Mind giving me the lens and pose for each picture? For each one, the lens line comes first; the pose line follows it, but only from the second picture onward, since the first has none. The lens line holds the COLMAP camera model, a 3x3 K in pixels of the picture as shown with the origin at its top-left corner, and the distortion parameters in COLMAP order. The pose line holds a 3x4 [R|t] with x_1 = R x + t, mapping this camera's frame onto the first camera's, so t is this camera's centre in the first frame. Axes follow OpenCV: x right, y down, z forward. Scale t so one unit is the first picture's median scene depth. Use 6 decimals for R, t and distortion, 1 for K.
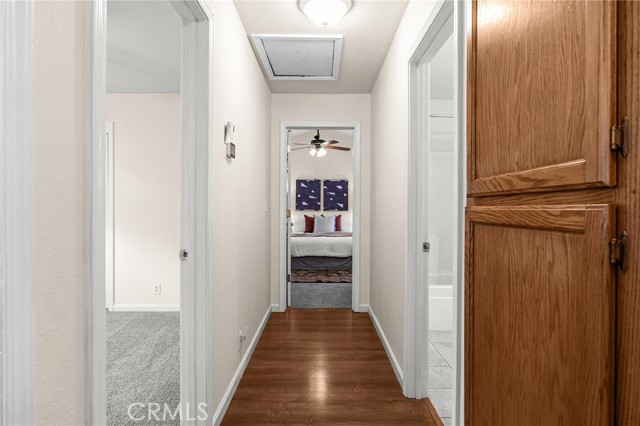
lens RADIAL K [[349.4, 0, 320.0], [0, 349.4, 213.0], [0, 0, 1]] dist [0.000040, -0.000050]
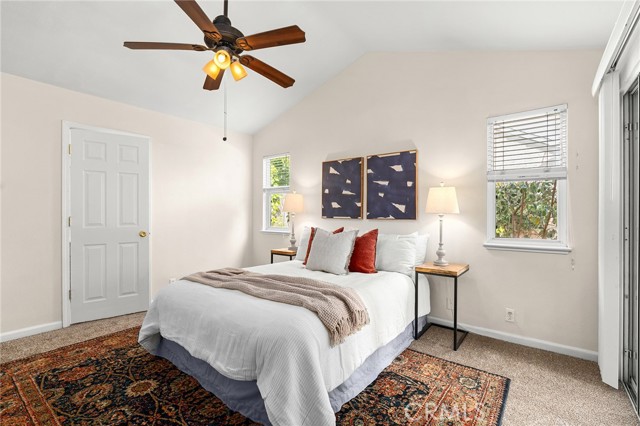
lens RADIAL K [[293.9, 0, 320.0], [0, 293.9, 213.0], [0, 0, 1]] dist [0.001850, 0.000232]
pose [[0.786366, 0.000005, -0.617761, 0.214601], [-0.010432, 0.999858, -0.013271, -0.008806], [0.617673, 0.016881, 0.786254, 0.633944]]
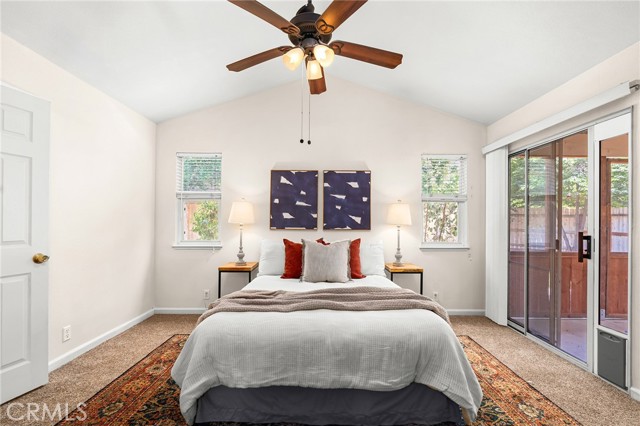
lens RADIAL K [[300.6, 0, 321.5], [0, 300.6, 221.4], [0, 0, 1]] dist [-0.002175, -0.000373]
pose [[0.999955, 0.004190, 0.008460, 0.003377], [-0.004010, 0.999769, -0.021137, -0.009336], [-0.008547, 0.021102, 0.999741, 0.552291]]
